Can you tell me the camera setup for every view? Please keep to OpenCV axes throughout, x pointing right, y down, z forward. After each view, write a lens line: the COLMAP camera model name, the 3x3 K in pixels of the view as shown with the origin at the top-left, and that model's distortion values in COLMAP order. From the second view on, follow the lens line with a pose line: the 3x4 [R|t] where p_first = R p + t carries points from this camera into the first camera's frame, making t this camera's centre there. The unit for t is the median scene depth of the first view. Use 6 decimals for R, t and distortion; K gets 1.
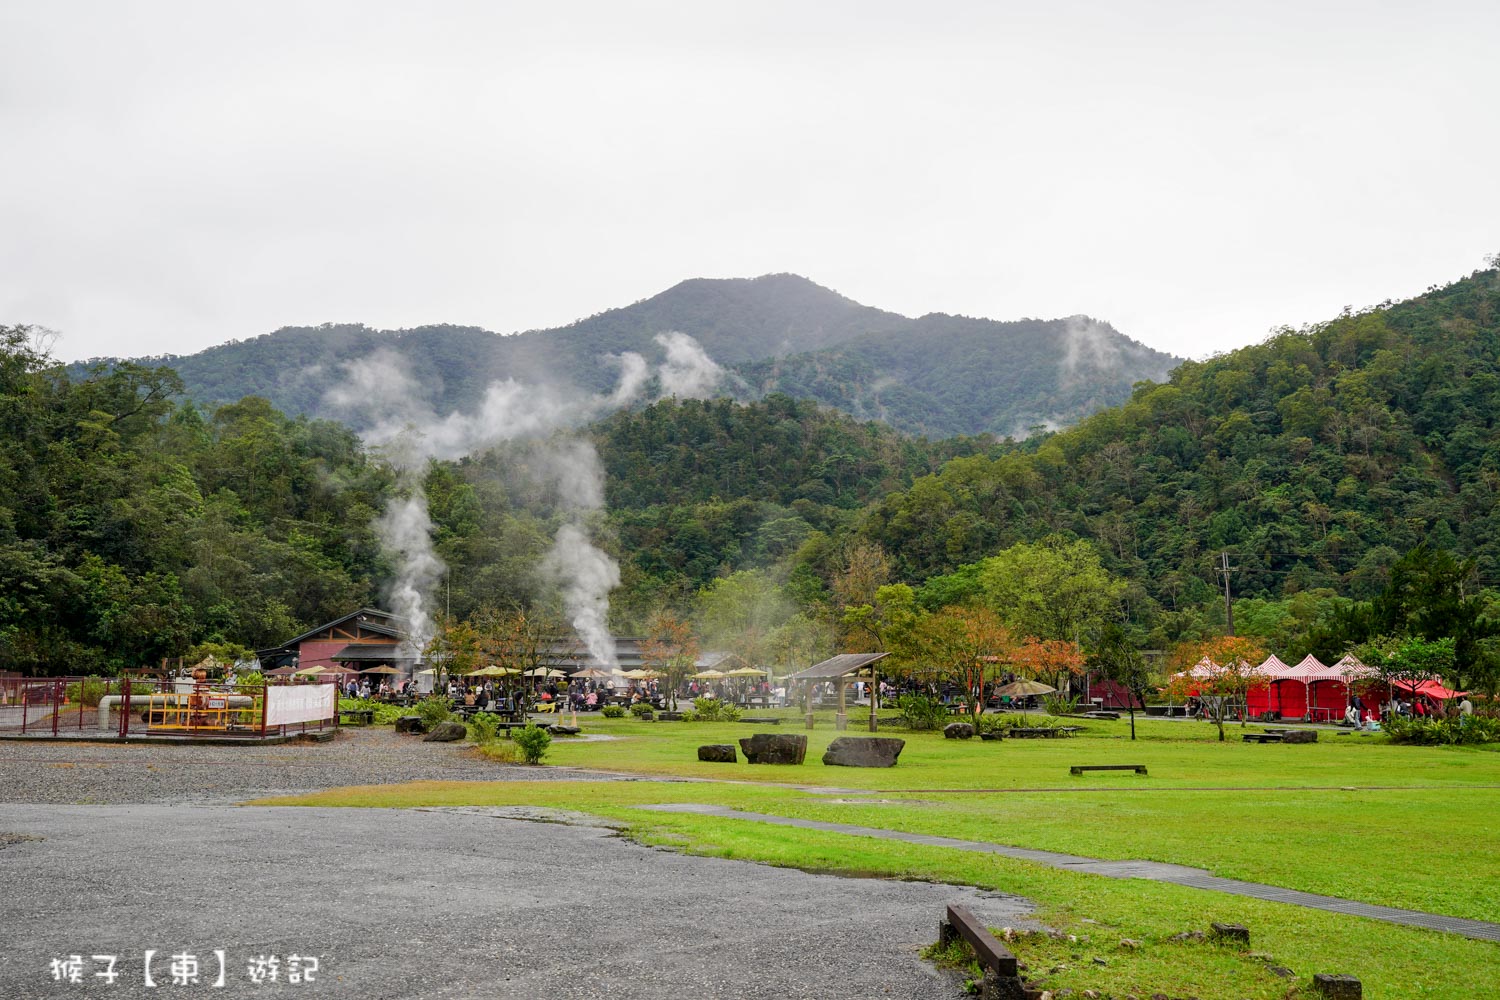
lens RADIAL K [[1482.6, 0, 746.4], [0, 1482.6, 497.0], [0, 0, 1]] dist [-0.003853, 0.000000]
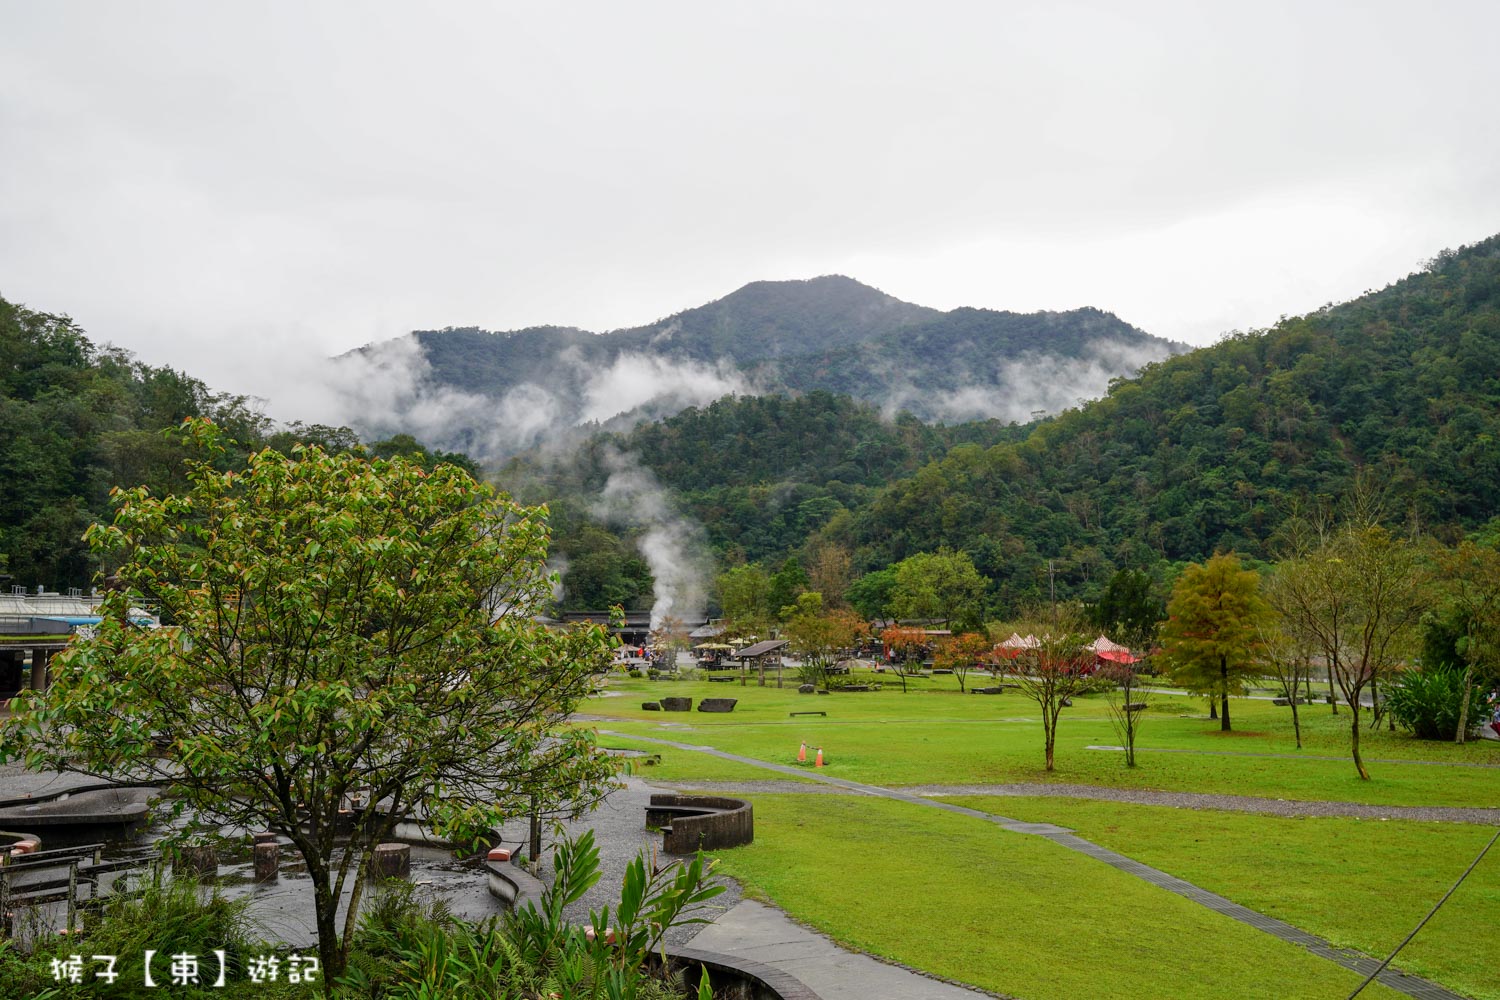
lens RADIAL K [[1325.3, 0, 756.3], [0, 1325.3, 500.6], [0, 0, 1]] dist [-0.004165, -0.000830]
pose [[0.998655, -0.014499, -0.049770, 0.029865], [0.016267, 0.999244, 0.035302, -0.024181], [0.049220, -0.036065, 0.998137, -0.114359]]
